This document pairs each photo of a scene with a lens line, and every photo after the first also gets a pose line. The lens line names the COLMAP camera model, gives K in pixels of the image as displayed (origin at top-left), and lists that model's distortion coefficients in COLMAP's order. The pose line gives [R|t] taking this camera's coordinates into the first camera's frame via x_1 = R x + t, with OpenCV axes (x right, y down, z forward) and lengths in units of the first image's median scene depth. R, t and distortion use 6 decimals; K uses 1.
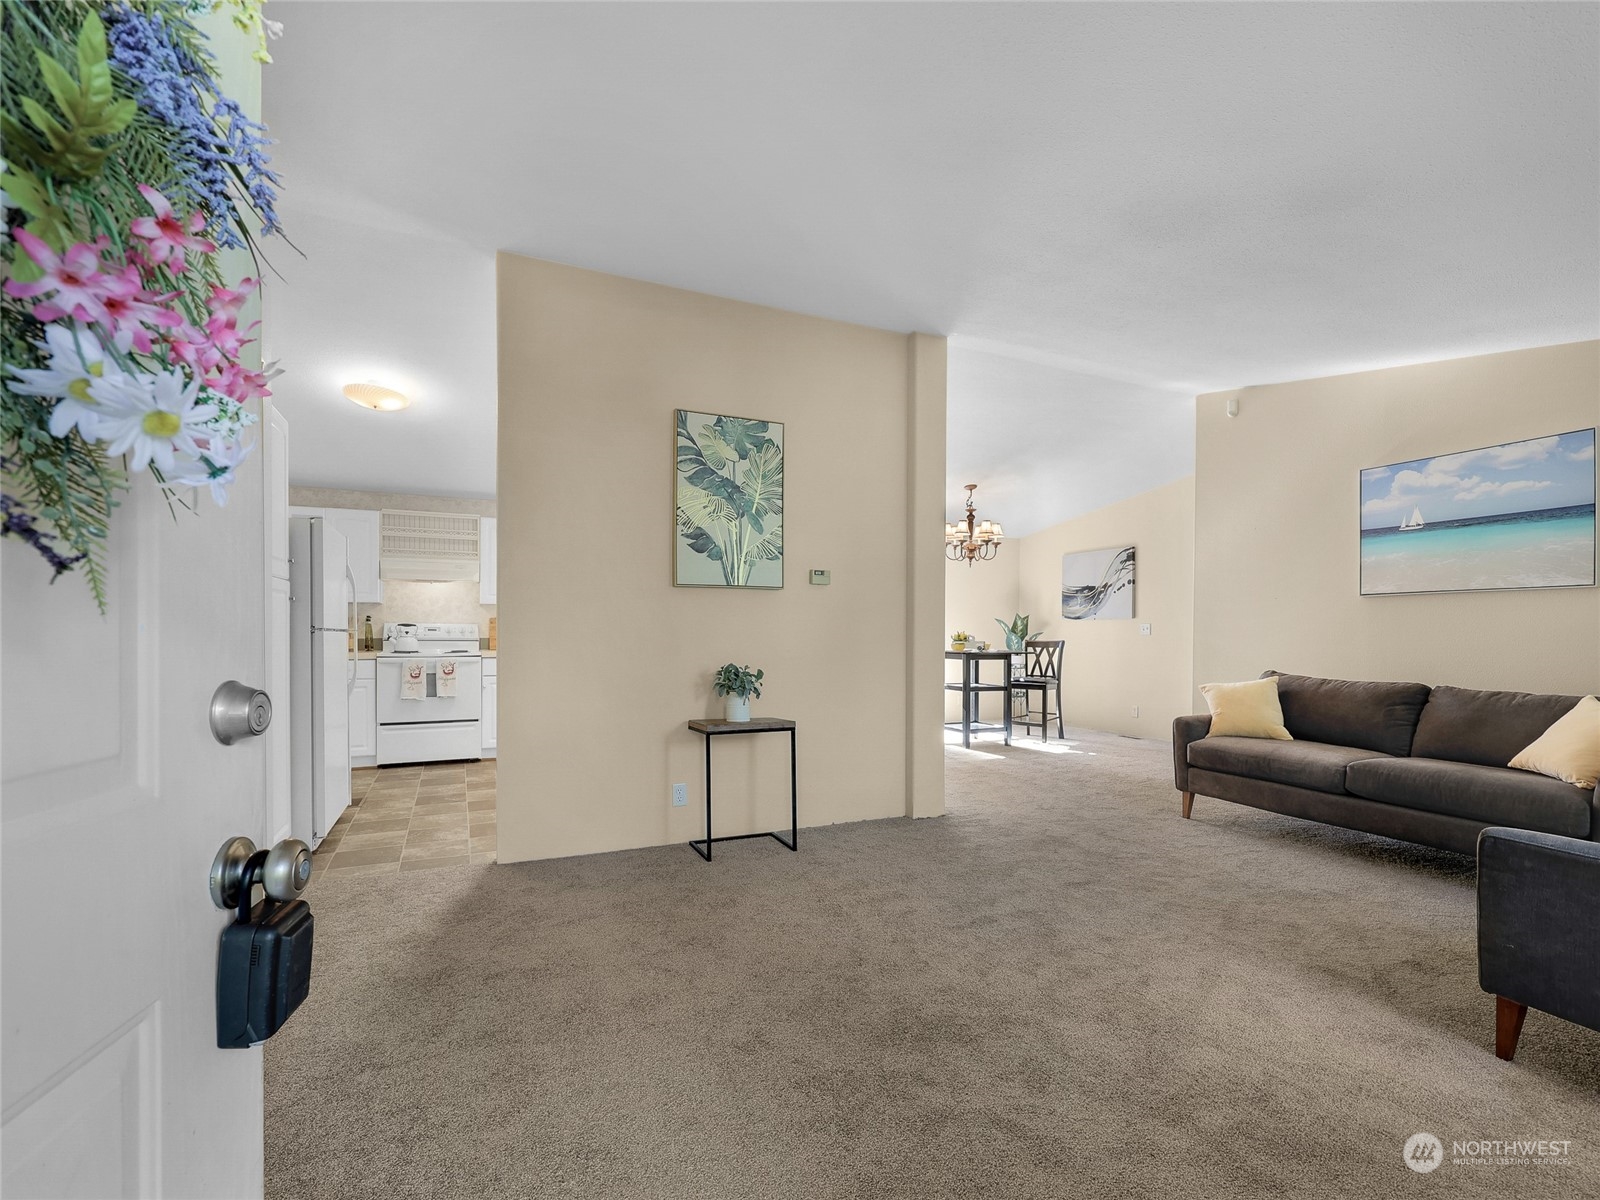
lens RADIAL K [[743.0, 0, 812.4], [0, 743.0, 634.3], [0, 0, 1]] dist [0.002932, 0.000906]
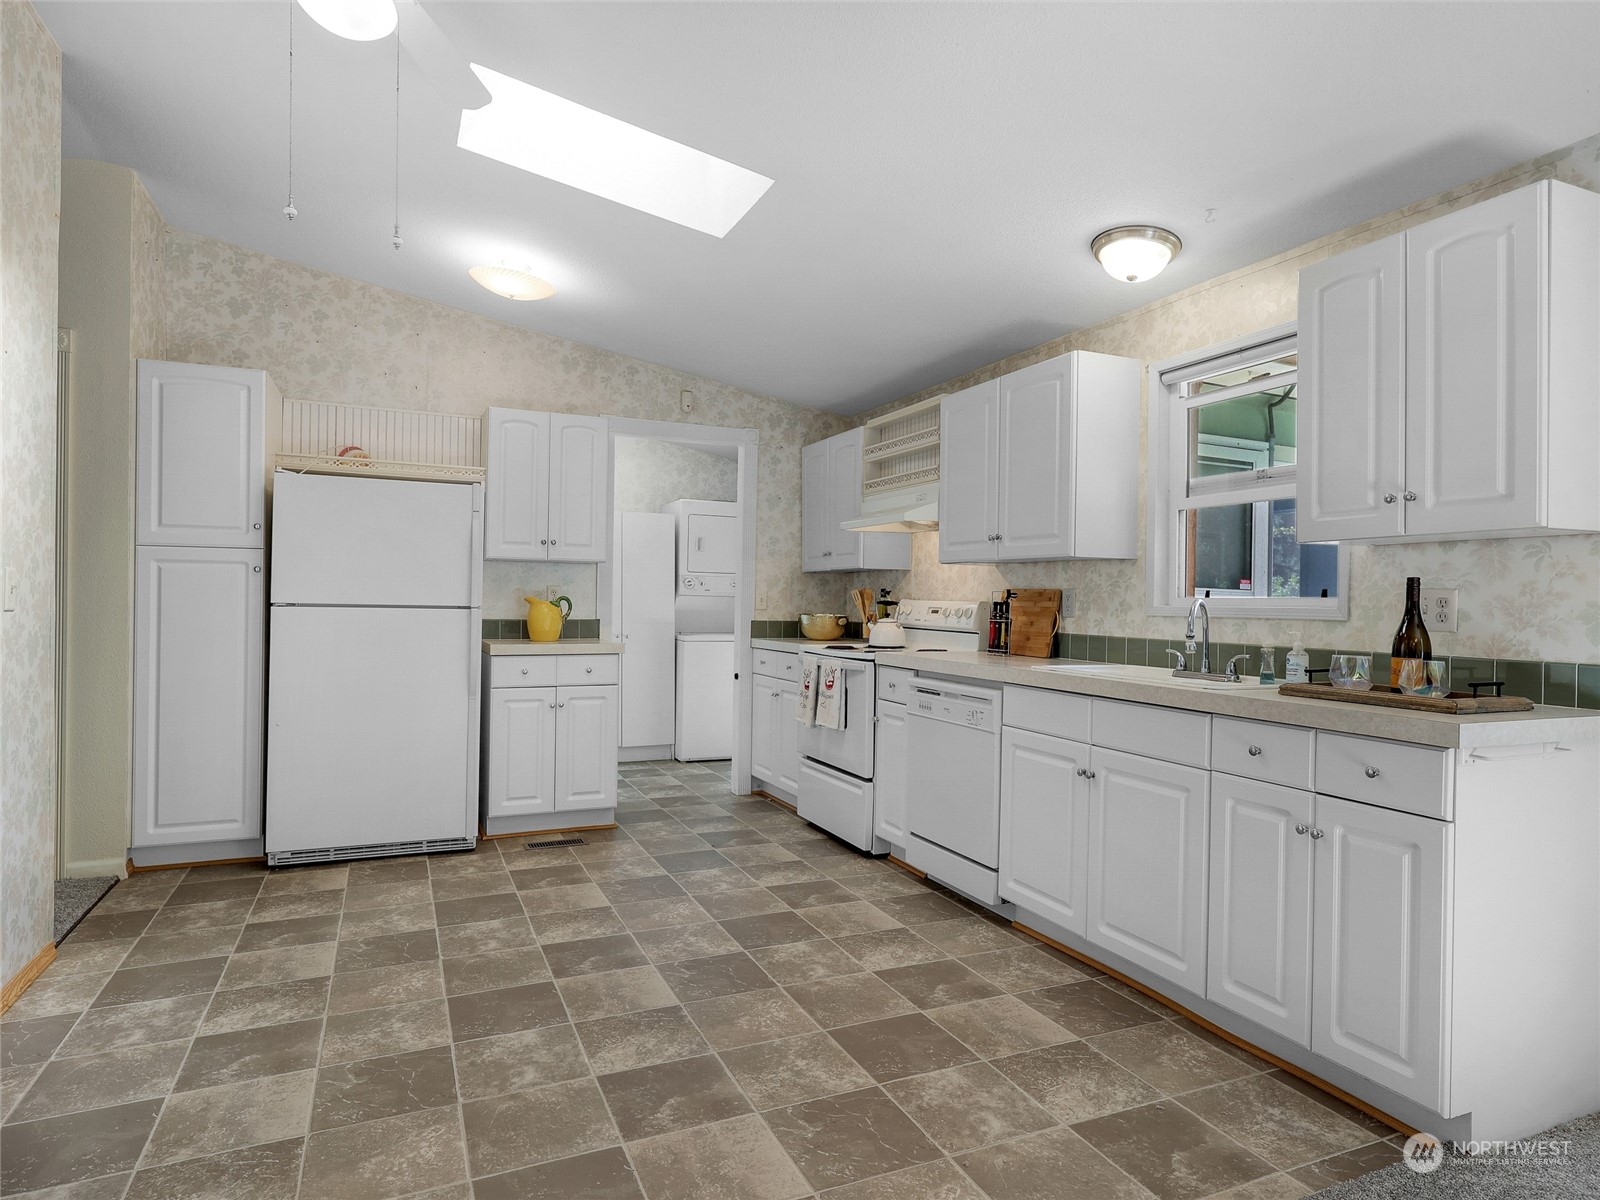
lens RADIAL K [[929.0, 0, 808.4], [0, 929.0, 597.4], [0, 0, 1]] dist [0.003533, 0.000598]
pose [[-0.021433, -0.005345, -0.999756, 0.222350], [-0.016127, 0.999857, -0.005000, -0.011999], [0.999640, 0.016016, -0.021517, 0.950891]]
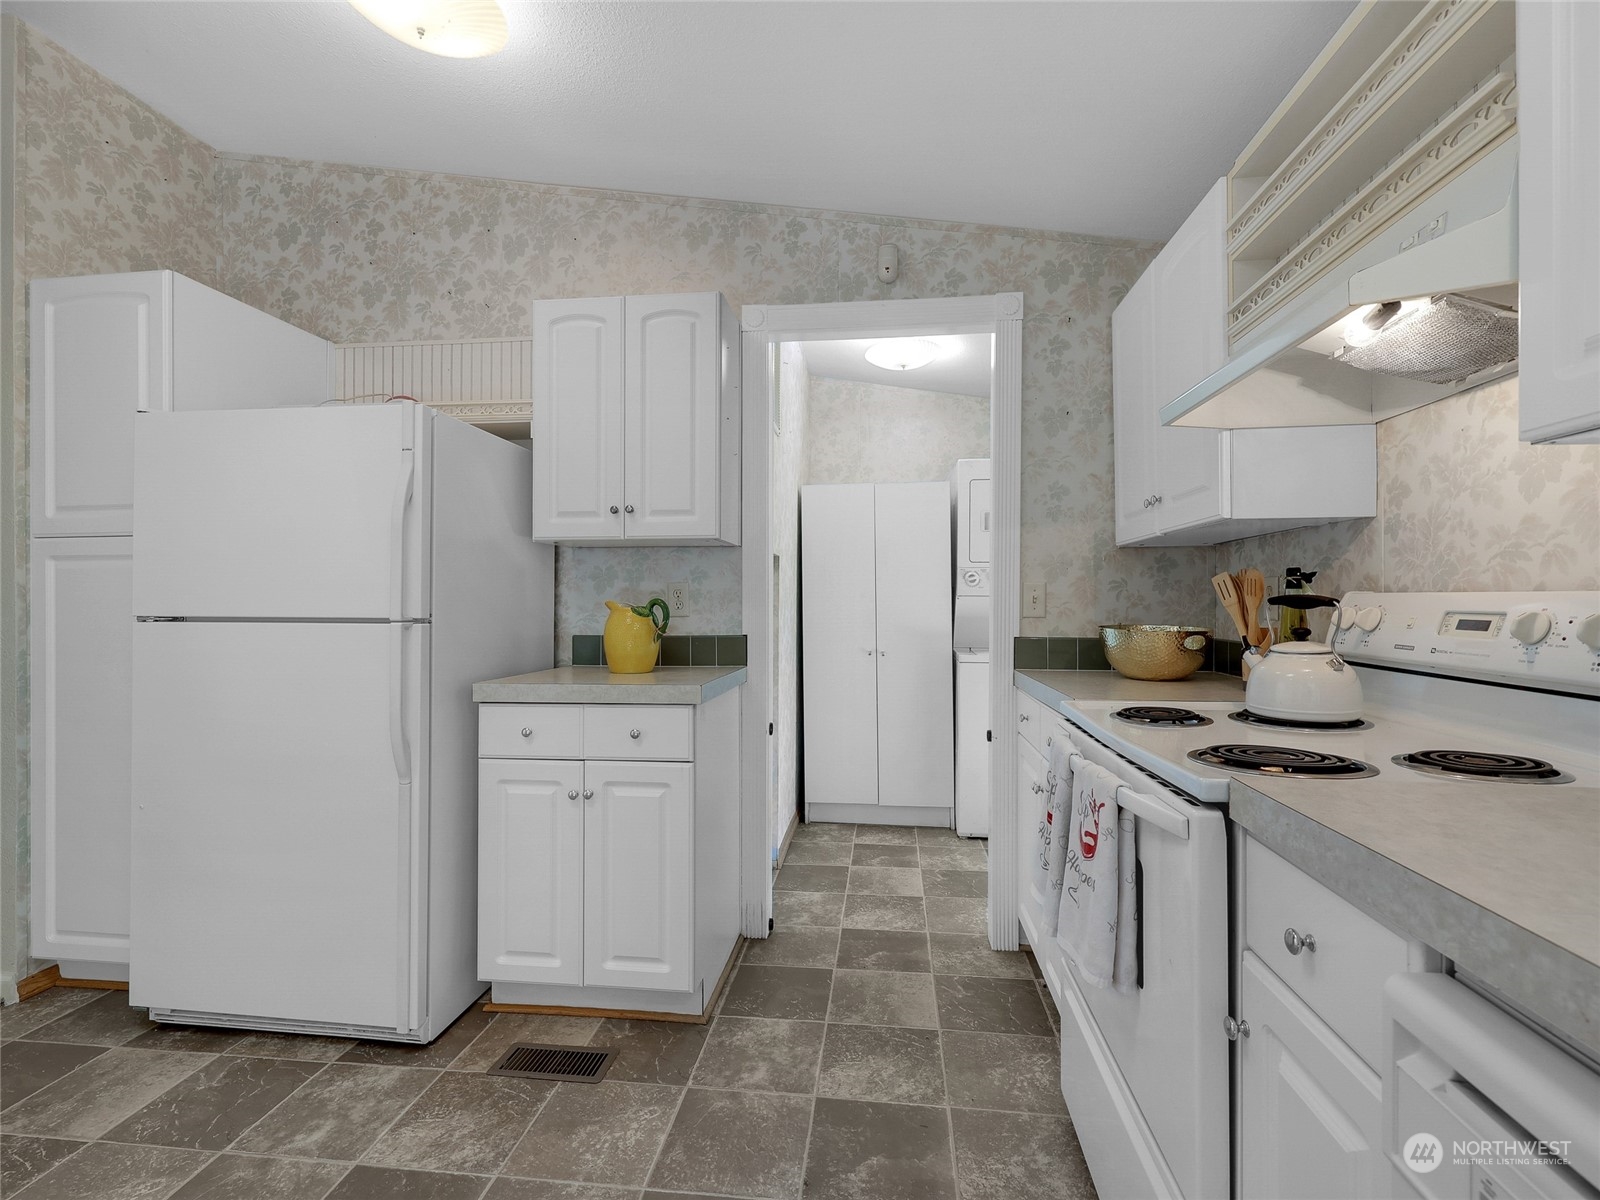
lens RADIAL K [[743.0, 0, 801.9], [0, 743.0, 597.9], [0, 0, 1]] dist [0.002932, 0.000906]
pose [[-0.532984, -0.006213, -0.846102, -0.266276], [-0.001177, 0.999978, -0.006601, -0.011637], [0.846124, -0.002522, -0.532980, 0.991944]]
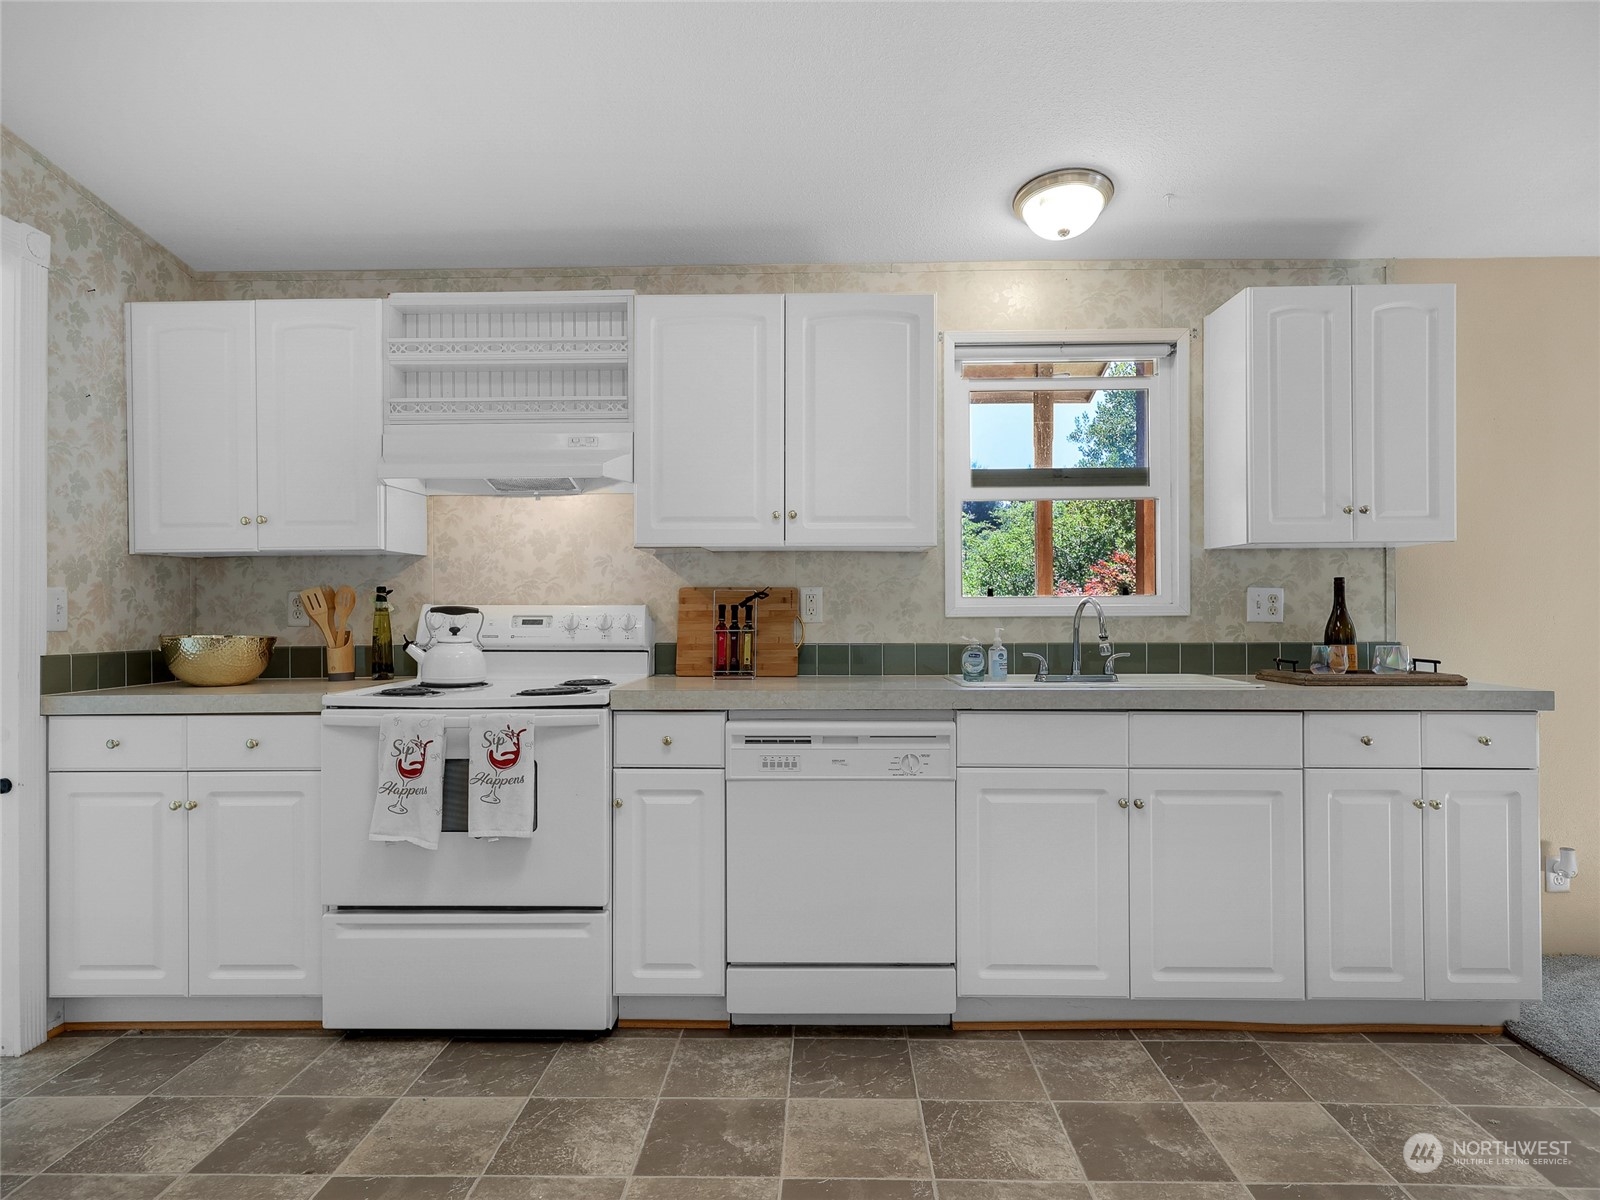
lens RADIAL K [[929.0, 0, 804.7], [0, 929.0, 603.5], [0, 0, 1]] dist [0.003533, 0.000598]
pose [[0.892893, -0.008925, -0.450181, -0.185772], [0.005539, 0.999946, -0.008838, -0.010607], [0.450236, 0.005398, 0.892893, 0.669606]]
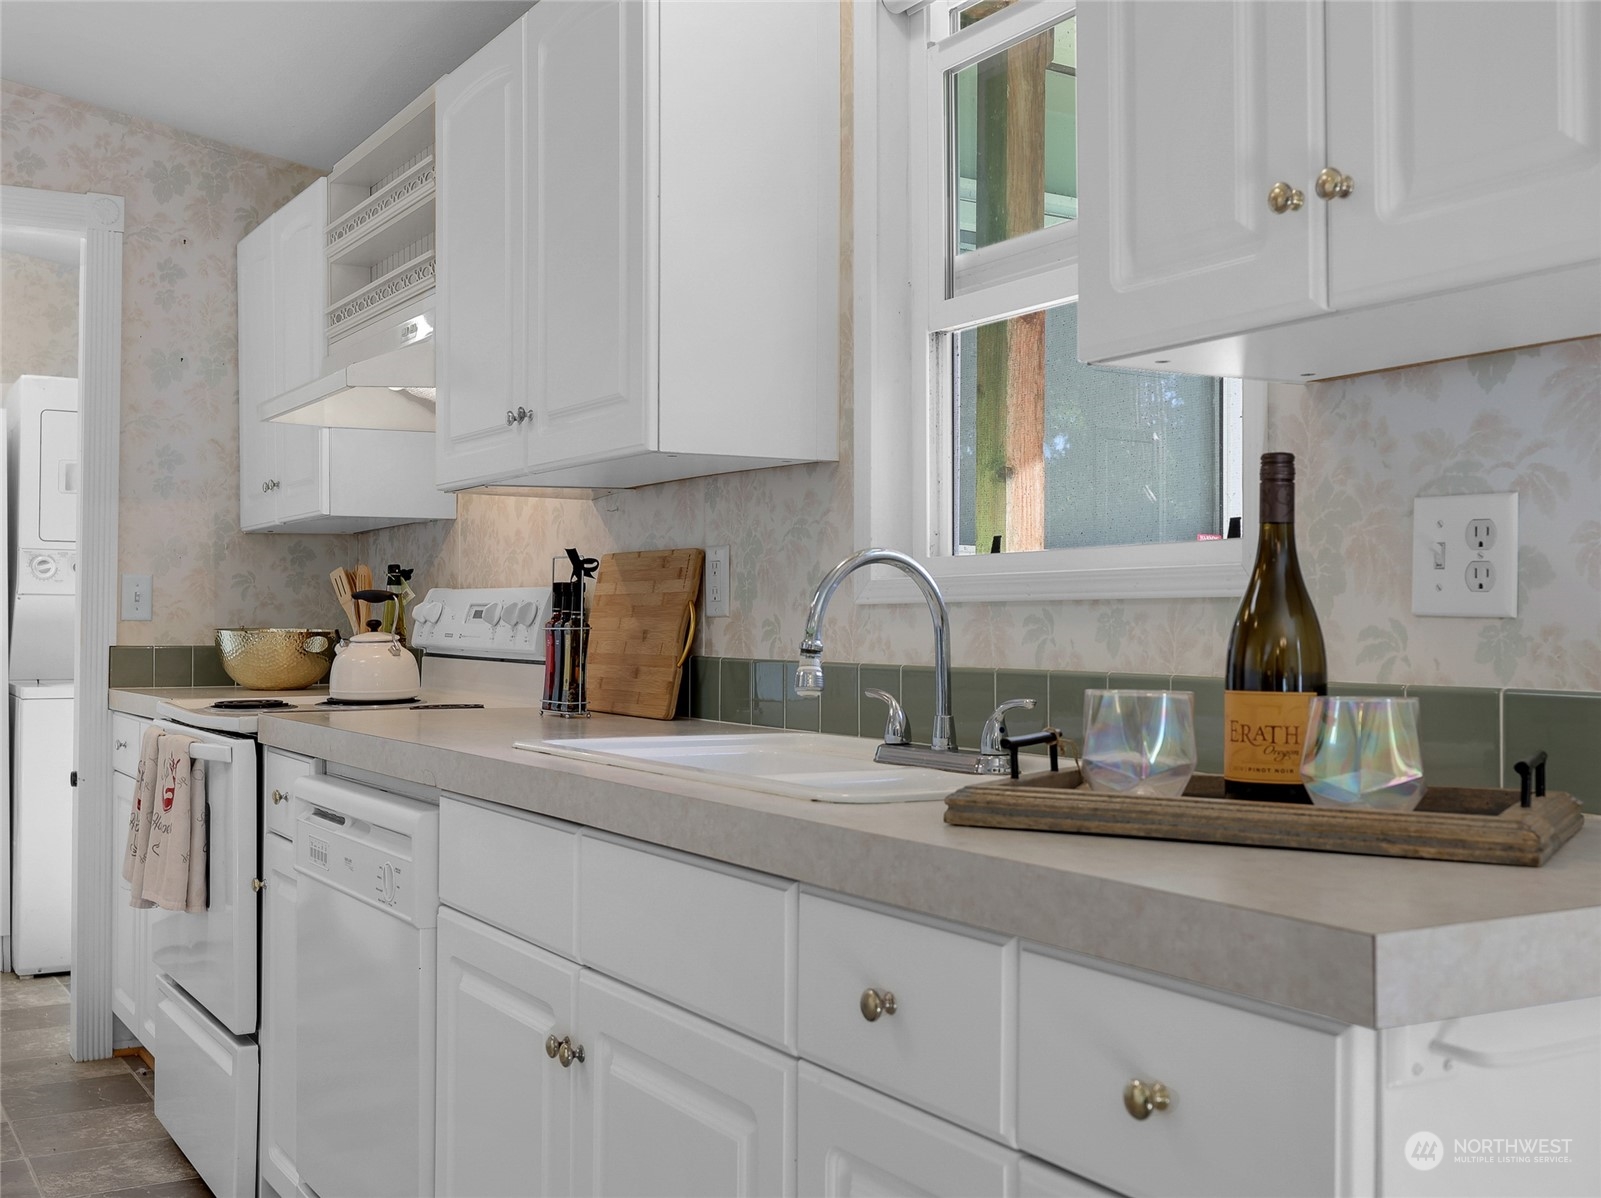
lens RADIAL K [[1724.3, 0, 806.7], [0, 1724.3, 601.8], [0, 0, 1]] dist [0.001050, 0.000000]
pose [[0.092123, -0.012927, -0.995664, 0.059602], [-0.000391, 0.999915, -0.013018, -0.002558], [0.995748, 0.001589, 0.092110, 1.093232]]
